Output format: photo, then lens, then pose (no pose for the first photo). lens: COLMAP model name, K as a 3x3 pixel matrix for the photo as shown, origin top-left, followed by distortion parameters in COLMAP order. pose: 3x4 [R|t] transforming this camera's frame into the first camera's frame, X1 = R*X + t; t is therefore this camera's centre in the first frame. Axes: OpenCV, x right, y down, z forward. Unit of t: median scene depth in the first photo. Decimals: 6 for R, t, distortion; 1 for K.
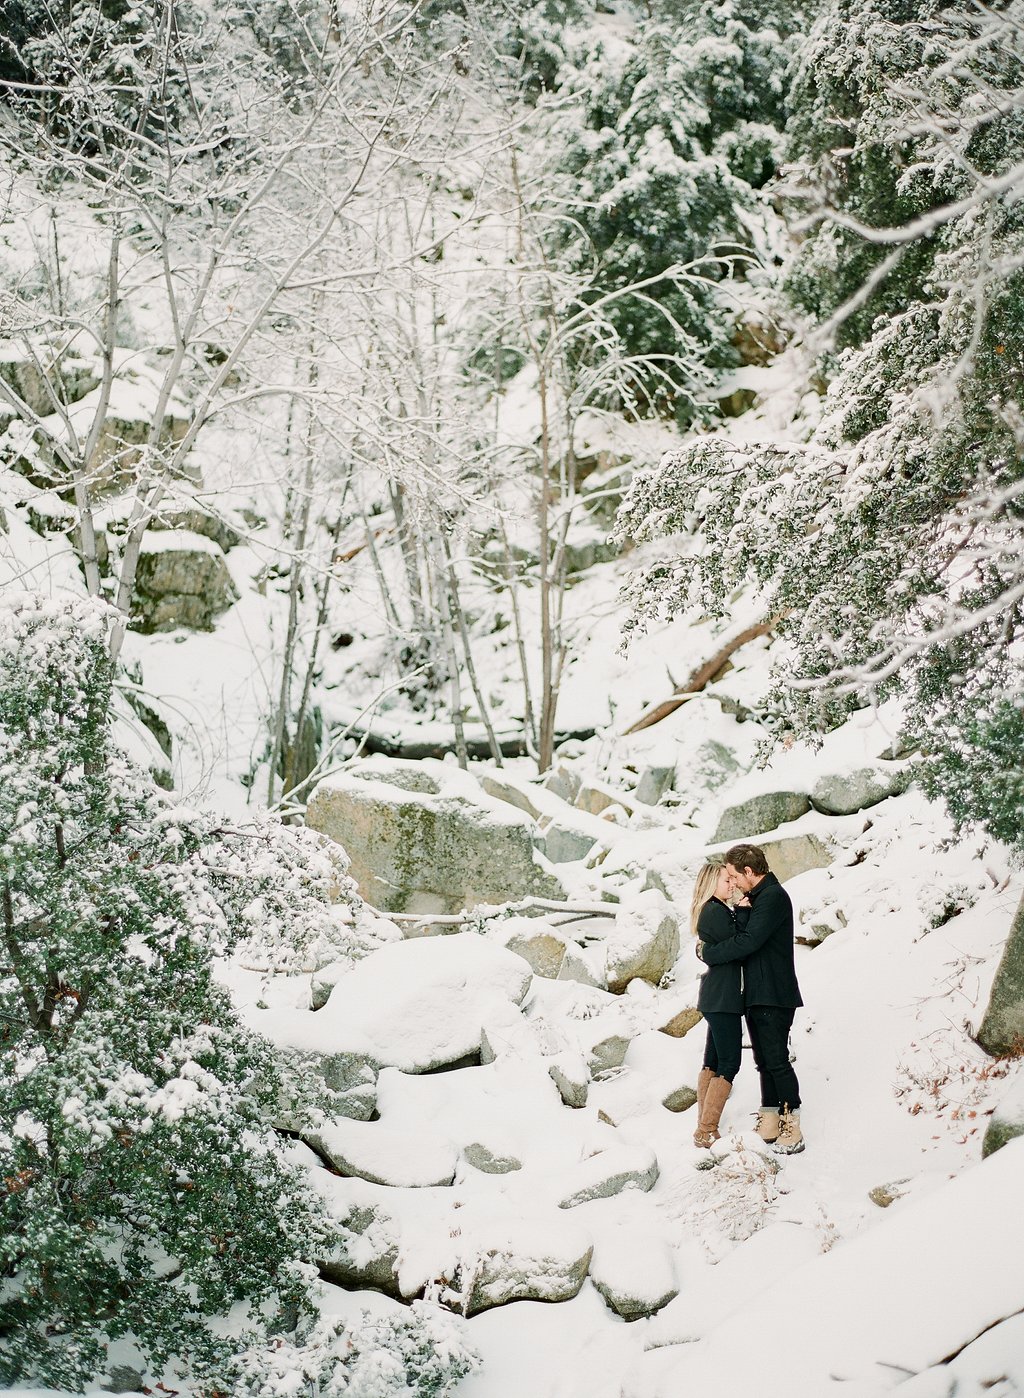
lens RADIAL K [[2069.2, 0, 512.0], [0, 2069.2, 699.0], [0, 0, 1]] dist [-0.057664, -0.451326]
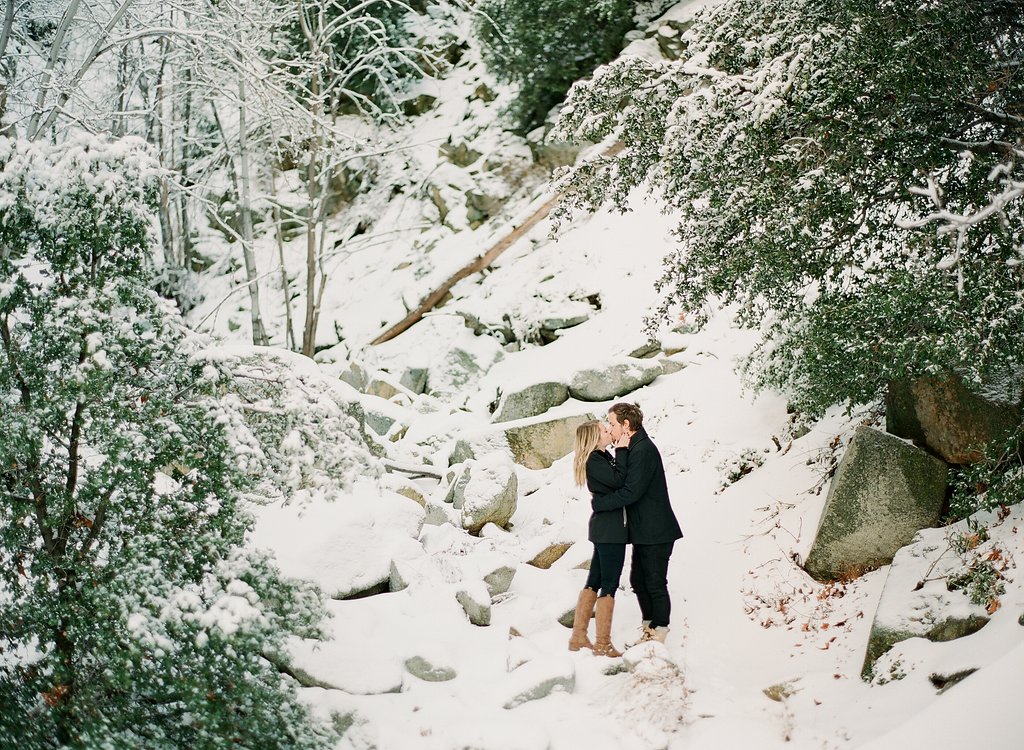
lens RADIAL K [[1517.5, 0, 512.3], [0, 1517.5, 408.1], [0, 0, 1]] dist [-0.103585, -0.011551]
pose [[0.975353, 0.018453, 0.219878, -0.143754], [-0.027339, 0.998925, 0.037439, 0.039823], [-0.218951, -0.042527, 0.974809, 0.153284]]
